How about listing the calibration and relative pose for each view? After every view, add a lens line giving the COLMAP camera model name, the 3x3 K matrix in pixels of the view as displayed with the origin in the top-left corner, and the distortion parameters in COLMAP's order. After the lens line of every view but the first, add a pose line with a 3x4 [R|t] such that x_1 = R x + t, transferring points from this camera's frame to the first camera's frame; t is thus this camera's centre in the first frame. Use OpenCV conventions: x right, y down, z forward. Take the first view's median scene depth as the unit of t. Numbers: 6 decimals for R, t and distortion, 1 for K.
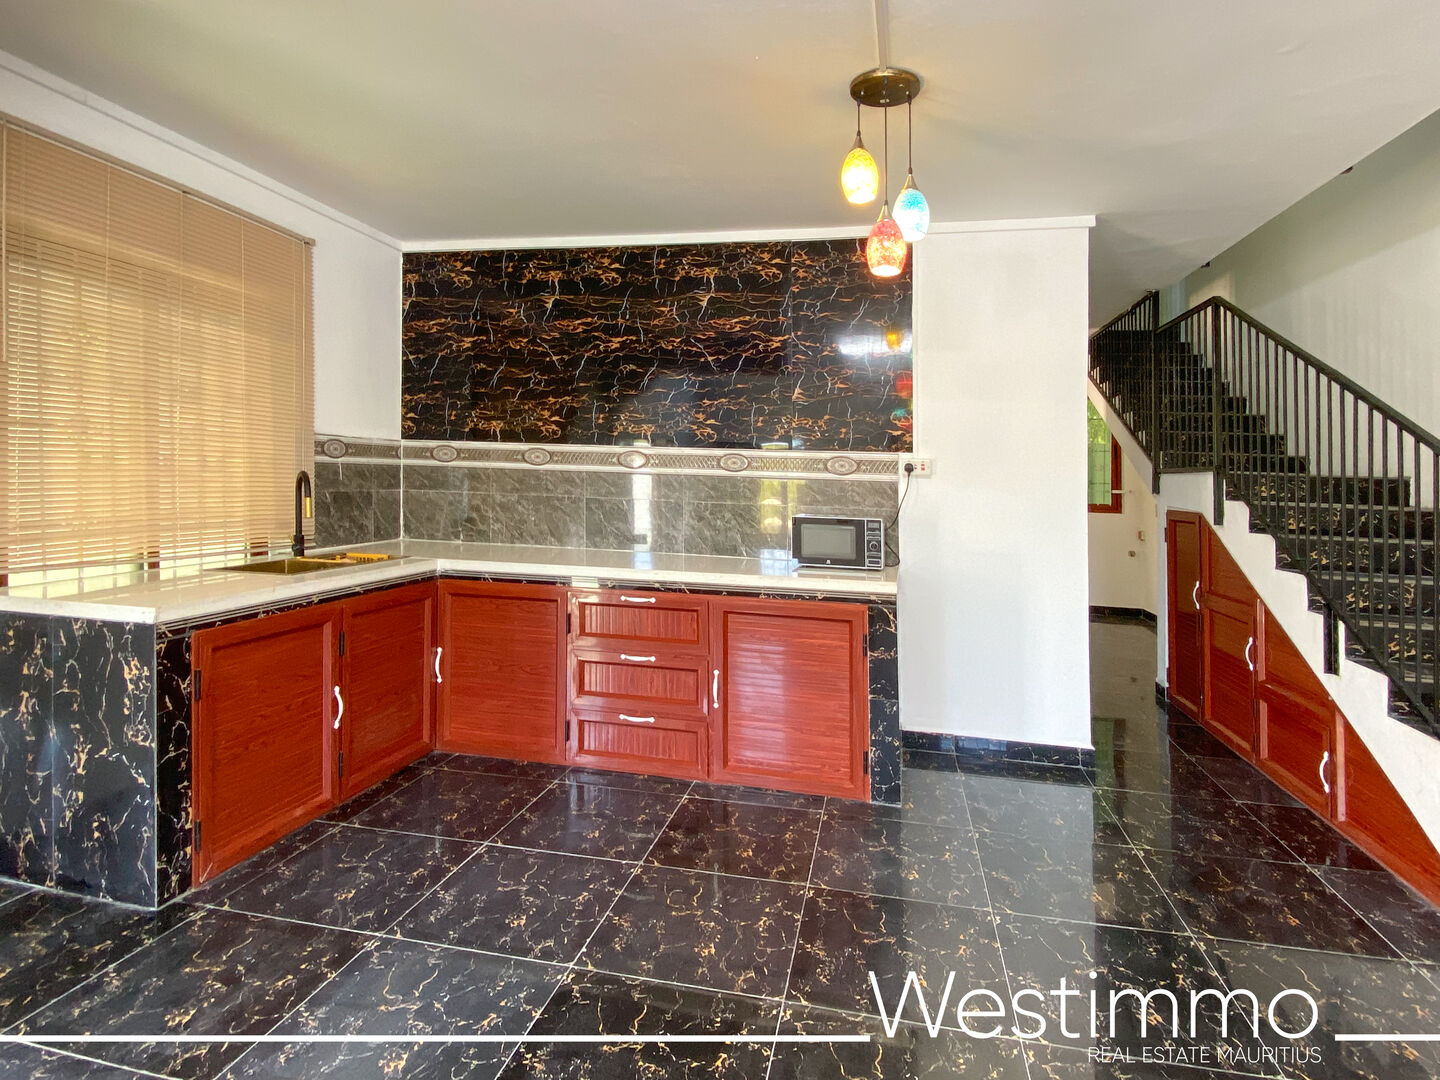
lens RADIAL K [[804.2, 0, 715.0], [0, 804.2, 531.6], [0, 0, 1]] dist [-0.018189, -0.008459]
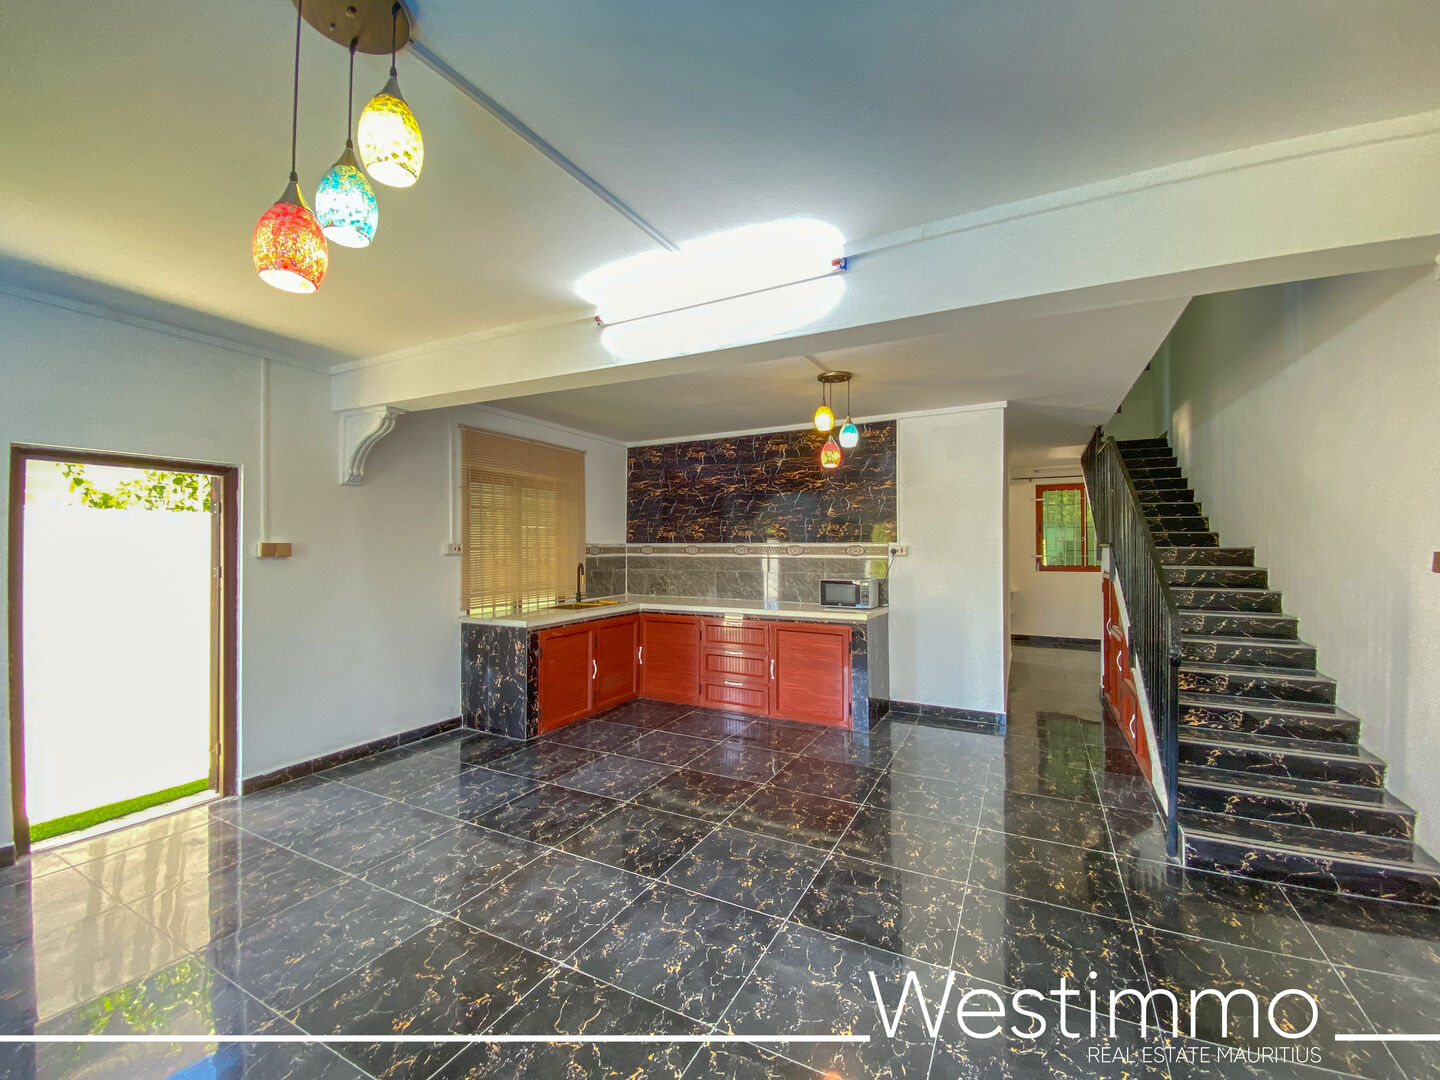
lens RADIAL K [[615.3, 0, 722.0], [0, 615.3, 545.0], [0, 0, 1]] dist [-0.008317, 0.000036]
pose [[0.969425, -0.028939, -0.243676, 0.254469], [0.011668, 0.997335, -0.072022, 0.000636], [0.245110, 0.066977, 0.967179, -0.502104]]
